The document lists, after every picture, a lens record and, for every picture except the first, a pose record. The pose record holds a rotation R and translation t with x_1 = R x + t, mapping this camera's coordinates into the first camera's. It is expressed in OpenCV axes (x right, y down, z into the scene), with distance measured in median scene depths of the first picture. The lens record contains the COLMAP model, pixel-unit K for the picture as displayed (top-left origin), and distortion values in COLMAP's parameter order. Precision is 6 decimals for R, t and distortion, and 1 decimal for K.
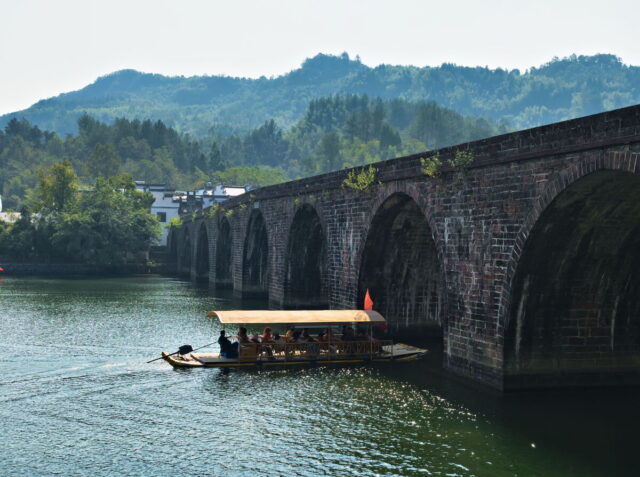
lens RADIAL K [[858.3, 0, 320.0], [0, 858.3, 238.5], [0, 0, 1]] dist [-0.006104, -0.003904]
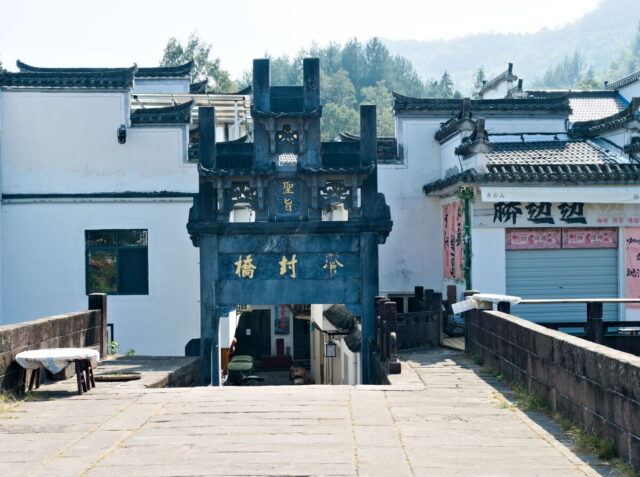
lens RADIAL K [[970.6, 0, 320.0], [0, 970.6, 238.5], [0, 0, 1]] dist [-0.013802, -0.024780]
pose [[0.956378, -0.033355, -0.290223, -0.016189], [0.033512, 0.999429, -0.004431, -0.004294], [0.290205, -0.005488, 0.956949, 0.134581]]
